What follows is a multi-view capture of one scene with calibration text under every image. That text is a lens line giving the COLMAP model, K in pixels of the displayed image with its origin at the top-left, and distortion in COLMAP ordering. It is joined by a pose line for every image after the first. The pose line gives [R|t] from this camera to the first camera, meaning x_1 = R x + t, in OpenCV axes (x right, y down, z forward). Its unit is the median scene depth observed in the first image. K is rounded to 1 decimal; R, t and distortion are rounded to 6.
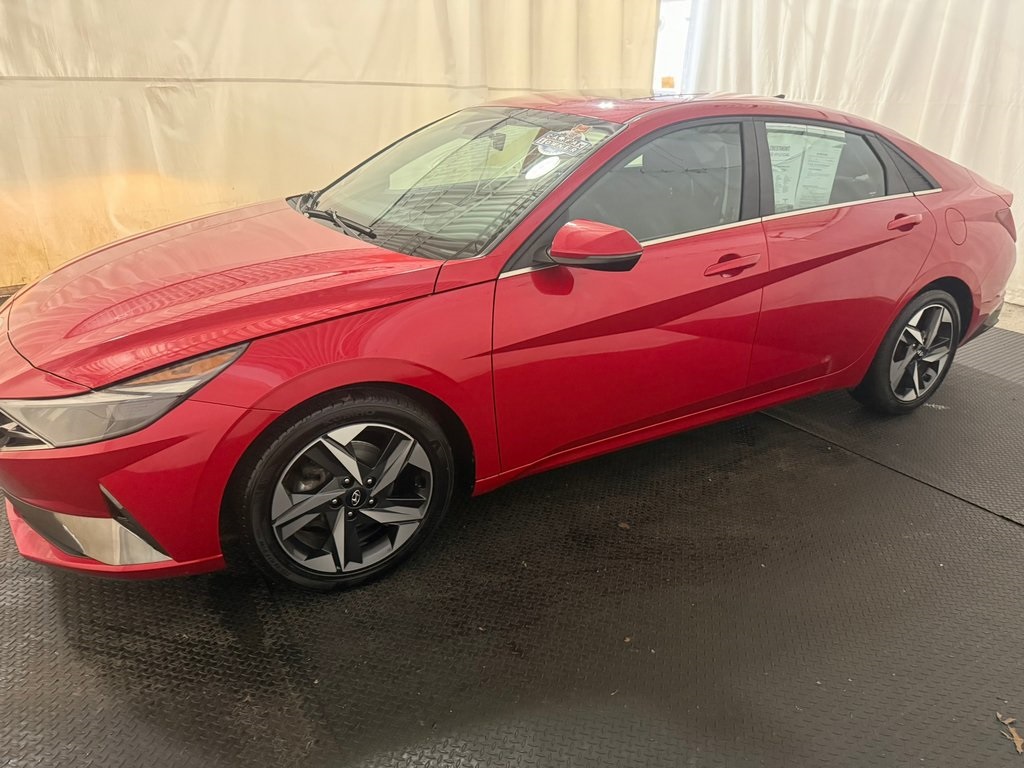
lens RADIAL K [[713.7, 0, 517.3], [0, 713.7, 382.0], [0, 0, 1]] dist [0.003711, -0.020349]
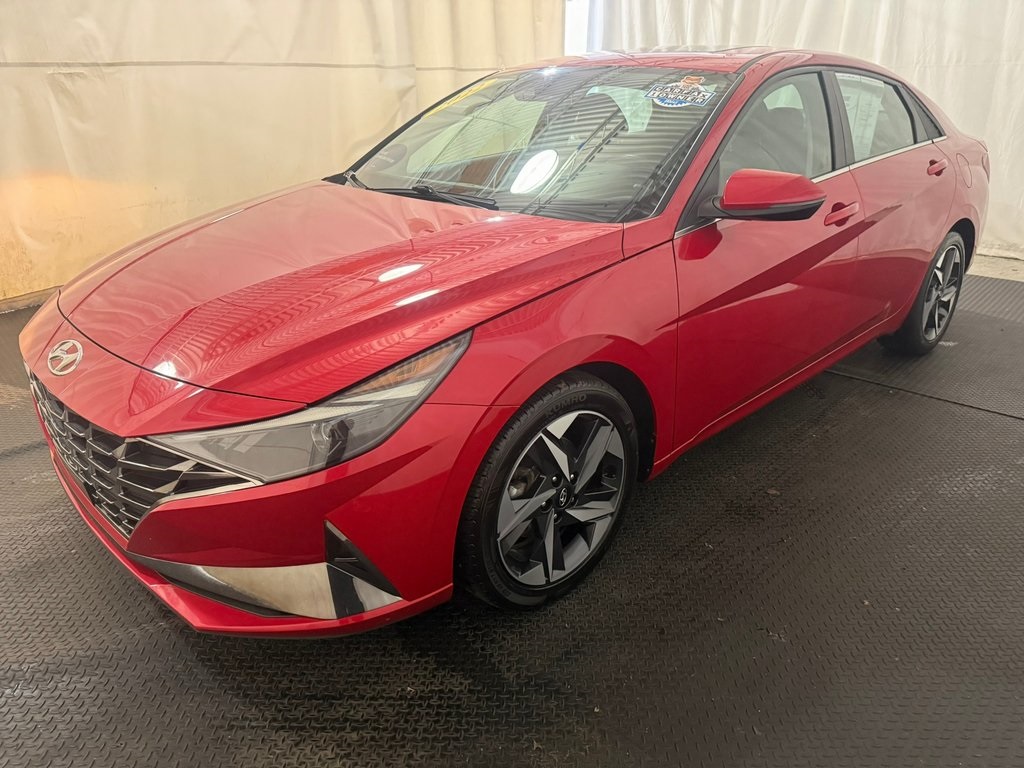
lens RADIAL K [[713.7, 0, 508.8], [0, 713.7, 381.4], [0, 0, 1]] dist [0.003711, -0.020349]
pose [[0.974496, -0.114034, 0.193274, -0.422983], [0.112789, 0.993465, 0.017474, -0.003049], [-0.194003, 0.004771, 0.980989, 0.138179]]
